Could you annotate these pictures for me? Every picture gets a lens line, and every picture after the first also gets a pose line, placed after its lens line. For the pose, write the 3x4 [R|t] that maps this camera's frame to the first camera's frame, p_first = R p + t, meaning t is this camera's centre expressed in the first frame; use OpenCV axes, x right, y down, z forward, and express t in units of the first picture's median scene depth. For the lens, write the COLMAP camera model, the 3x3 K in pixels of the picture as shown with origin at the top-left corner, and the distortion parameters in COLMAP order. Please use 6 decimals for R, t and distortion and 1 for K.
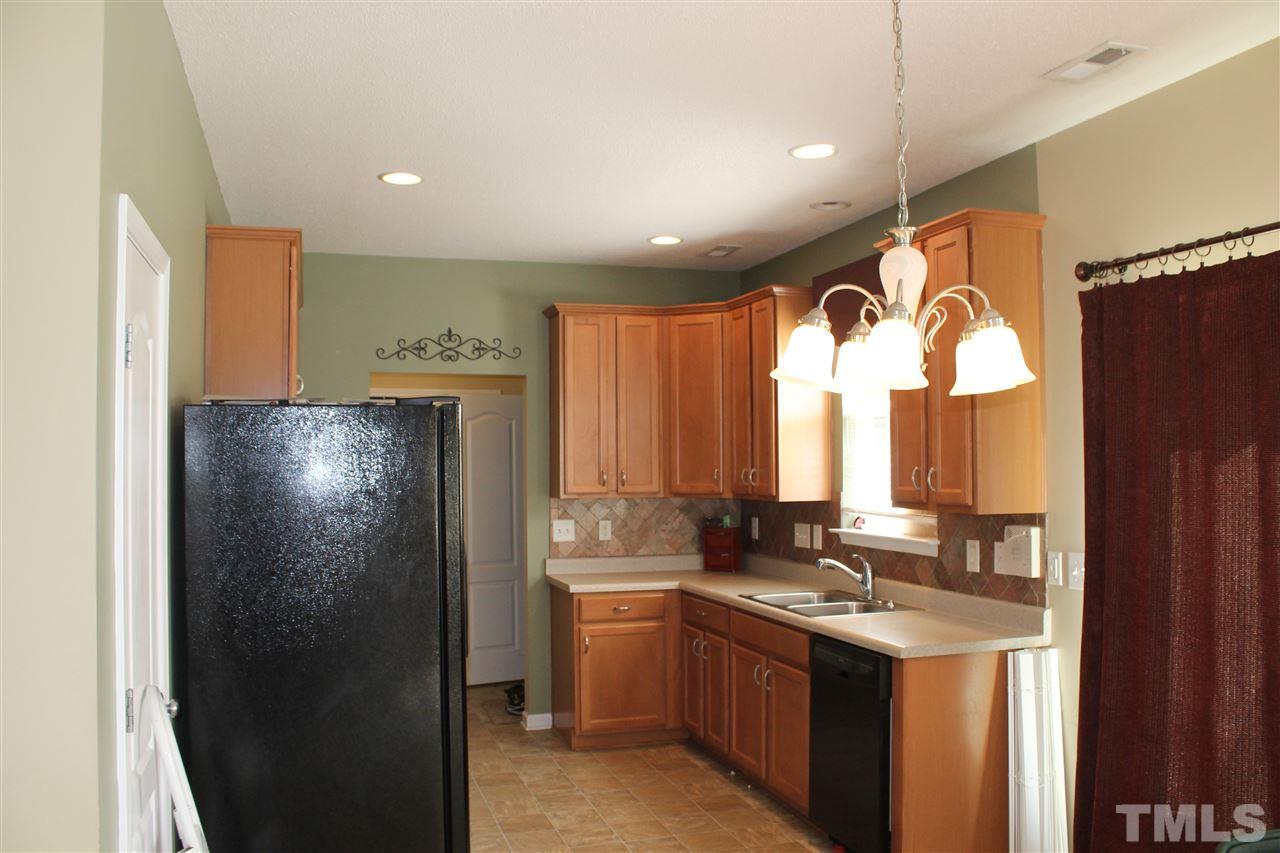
lens RADIAL K [[1063.3, 0, 640.0], [0, 1063.3, 426.5], [0, 0, 1]] dist [-0.155639, 0.141684]
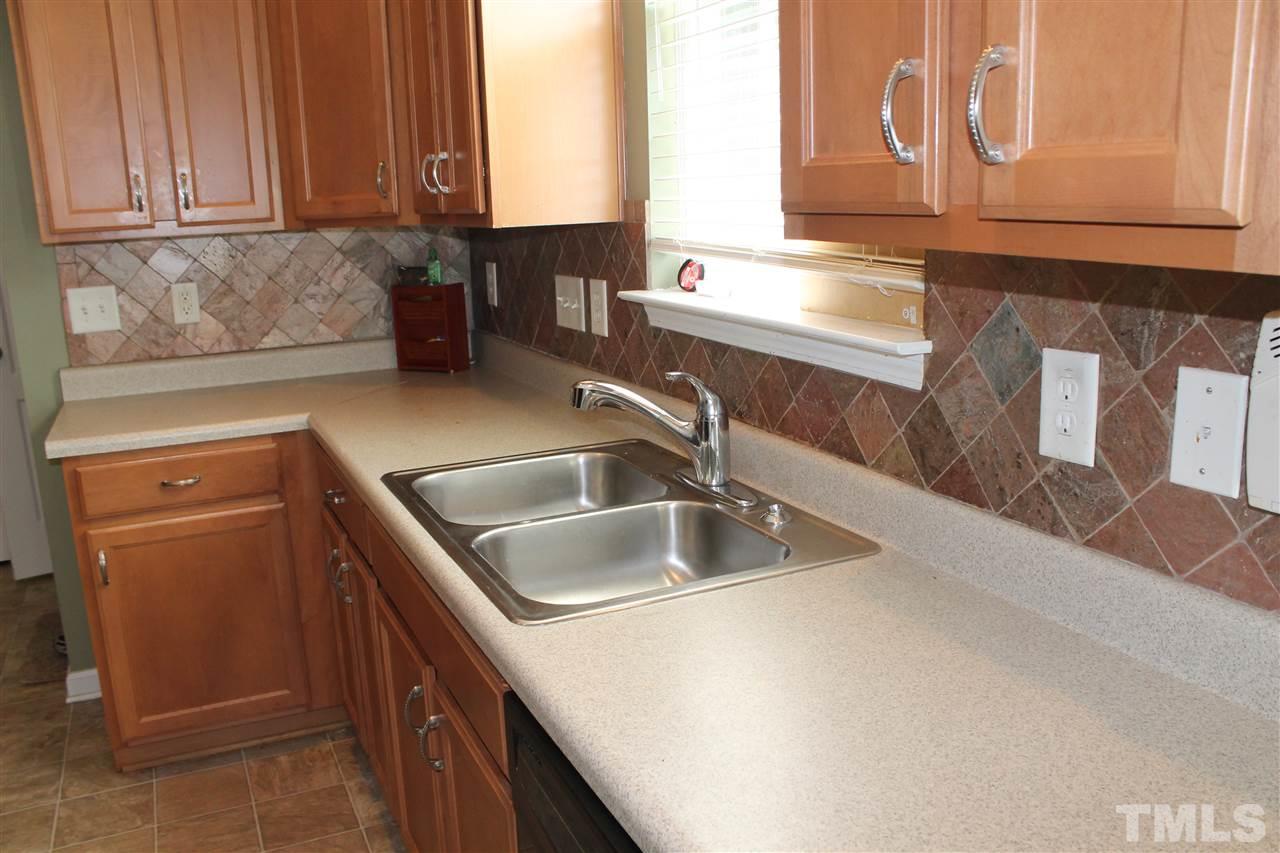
lens RADIAL K [[1063.3, 0, 640.0], [0, 1063.3, 426.5], [0, 0, 1]] dist [-0.155639, 0.141684]
pose [[0.990477, -0.056062, 0.125746, 0.127565], [0.022693, 0.967326, 0.252520, 0.041947], [-0.135794, -0.247262, 0.959386, 0.568065]]
